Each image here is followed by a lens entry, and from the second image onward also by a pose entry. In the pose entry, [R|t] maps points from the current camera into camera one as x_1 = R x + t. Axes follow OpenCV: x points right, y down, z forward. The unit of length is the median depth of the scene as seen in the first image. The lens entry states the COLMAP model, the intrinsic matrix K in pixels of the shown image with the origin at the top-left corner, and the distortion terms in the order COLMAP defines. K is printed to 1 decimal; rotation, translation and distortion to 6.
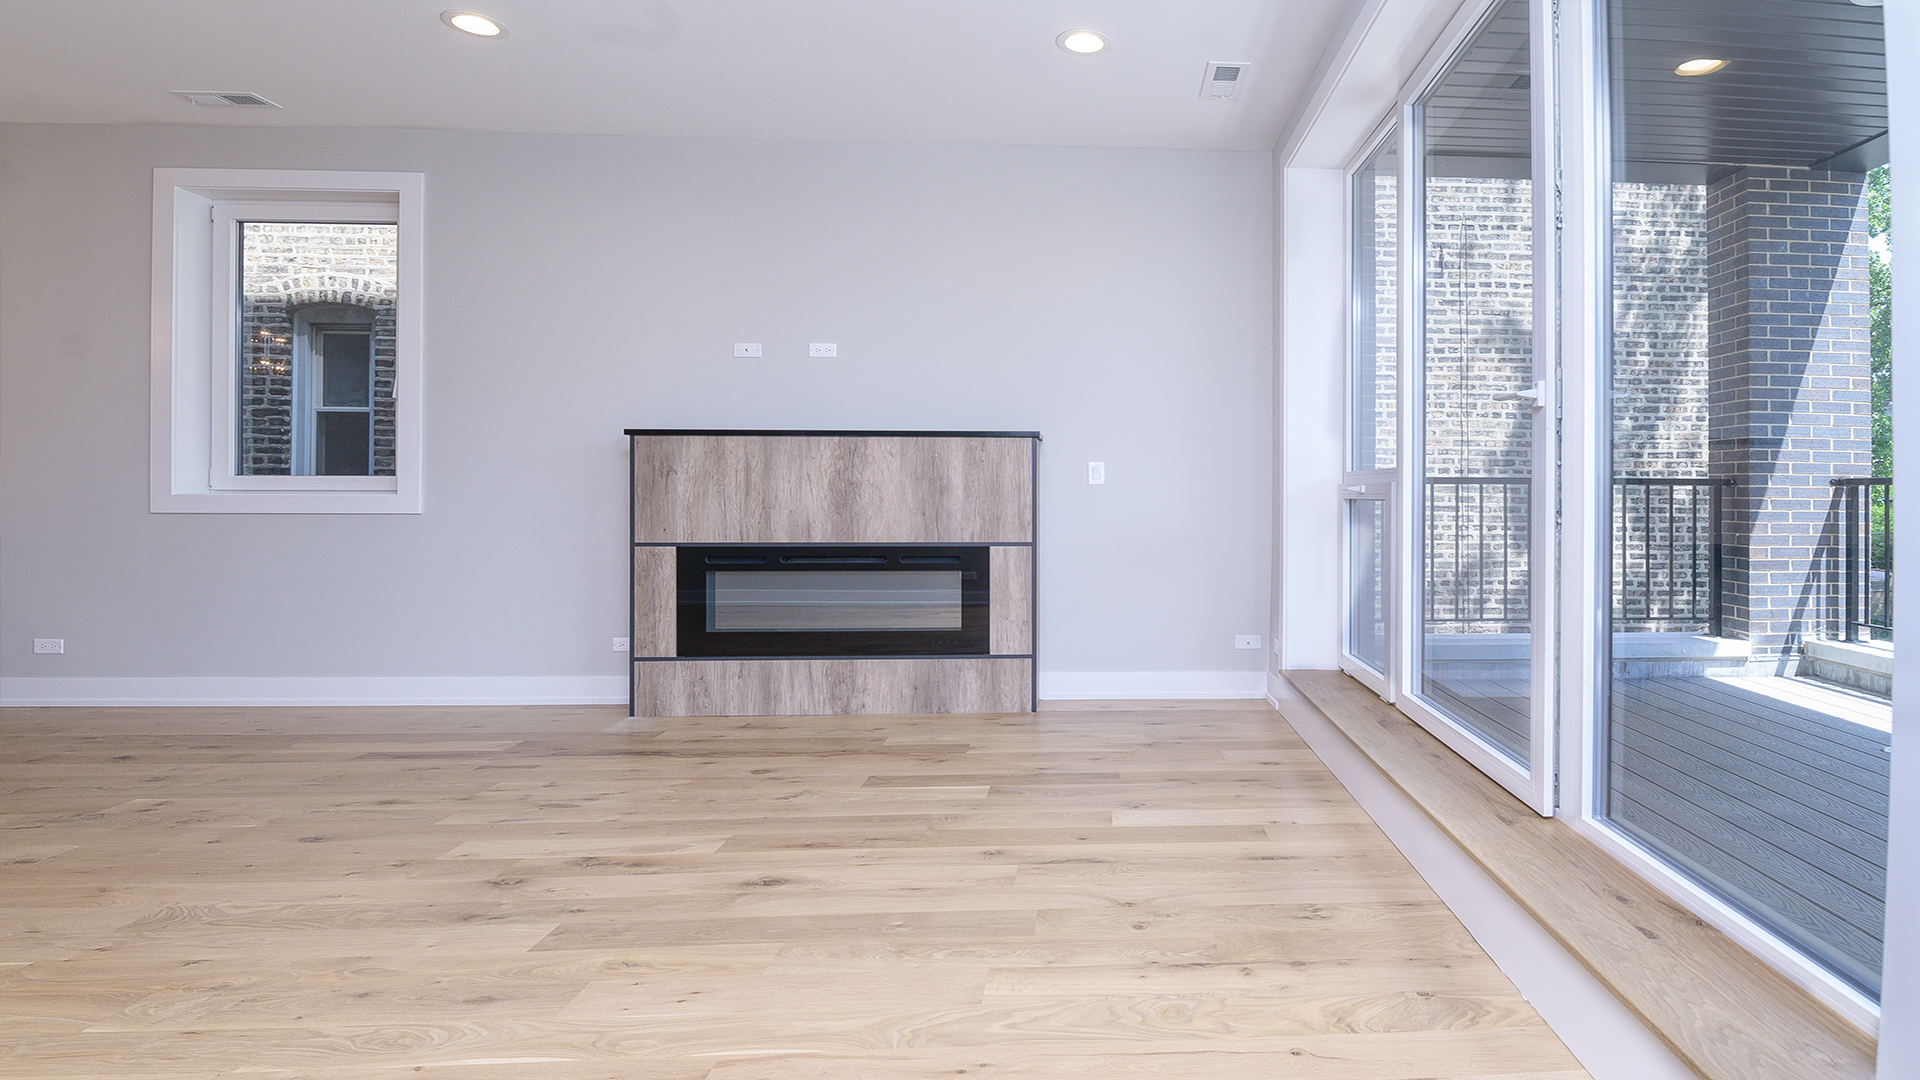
lens RADIAL K [[973.3, 0, 1149.6], [0, 973.3, 495.8], [0, 0, 1]] dist [-0.006184, -0.001252]
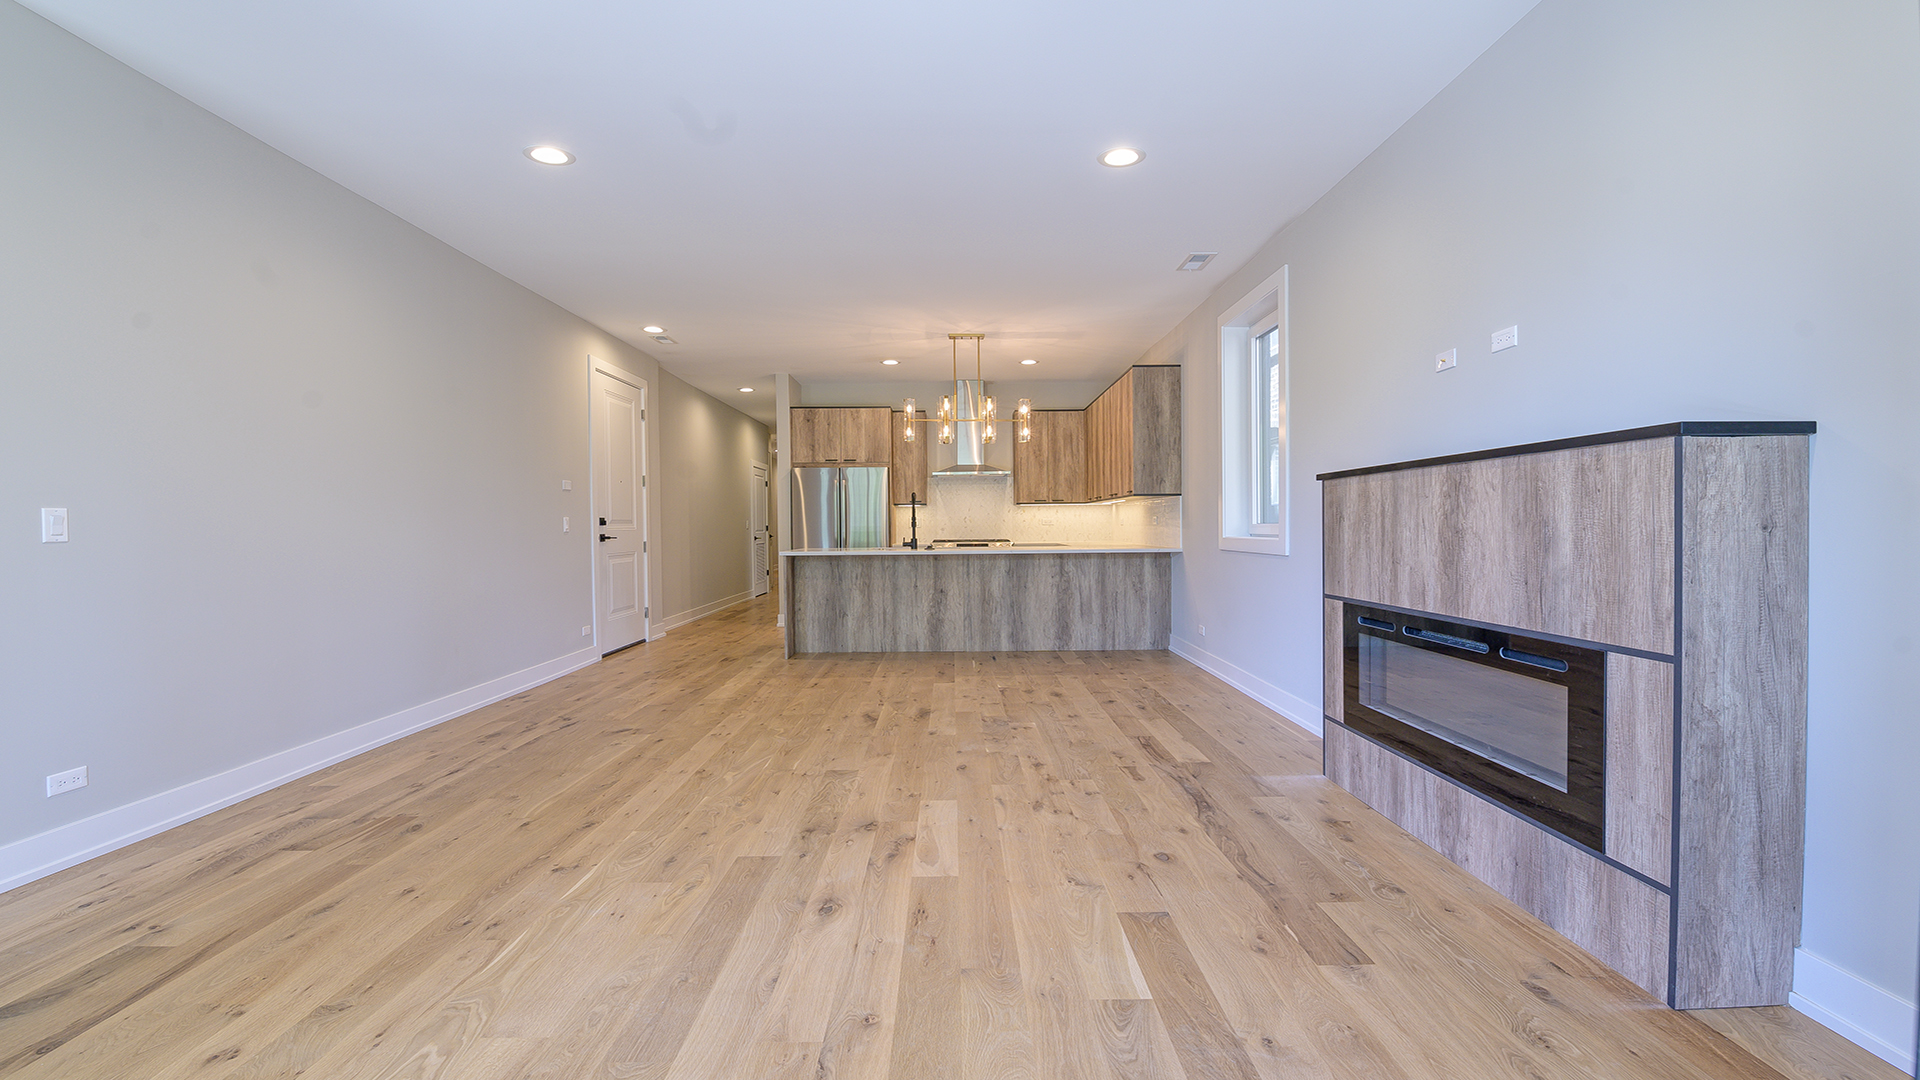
lens RADIAL K [[856.9, 0, 960.0], [0, 856.9, 540.0], [0, 0, 1]] dist [-0.010003, -0.000731]
pose [[-0.049711, 0.013419, -0.998674, 0.317538], [0.006506, 0.999893, 0.013112, -0.017164], [0.998742, -0.005845, -0.049793, 0.680799]]
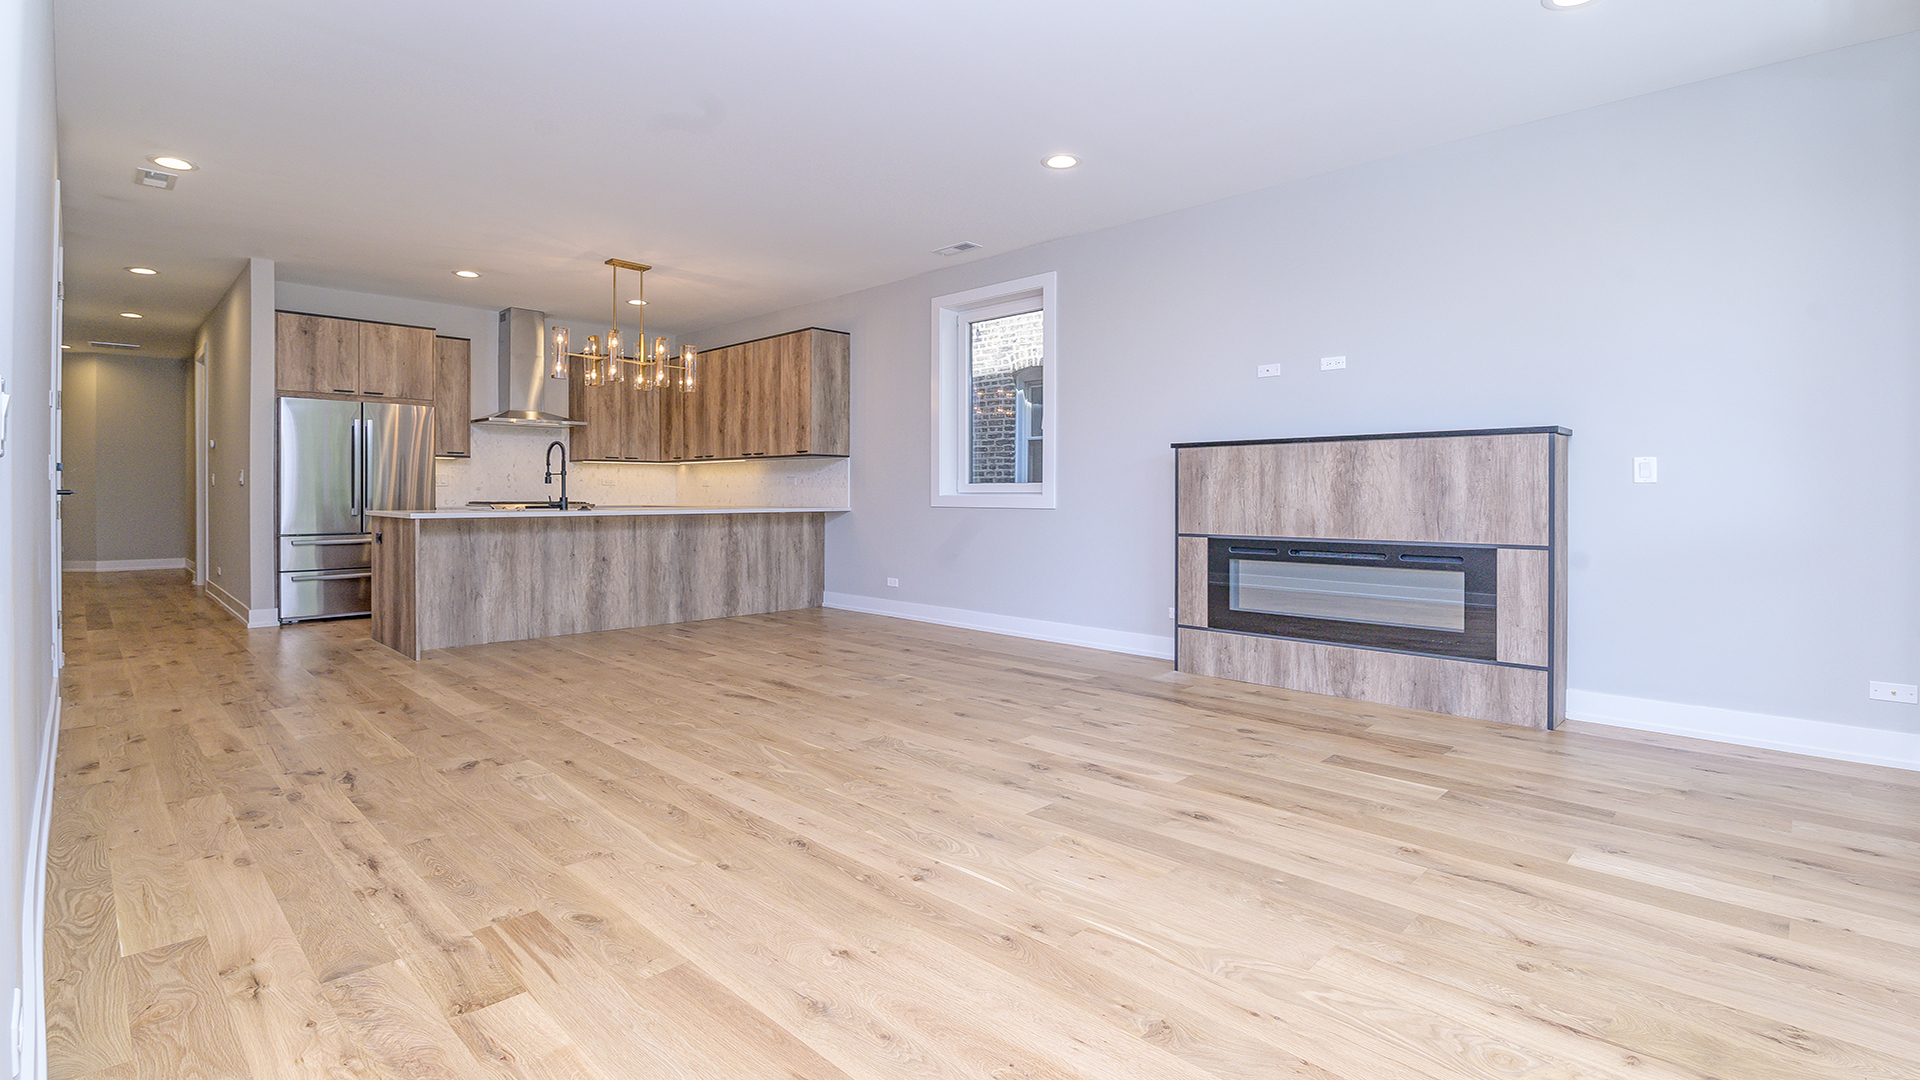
lens RADIAL K [[872.8, 0, 964.0], [0, 872.8, 499.6], [0, 0, 1]] dist [0.001051, -0.011784]
pose [[0.672036, 0.002396, -0.740514, 0.120504], [0.000033, 0.999995, 0.003265, 0.000849], [0.740518, -0.002219, 0.672033, 0.032864]]
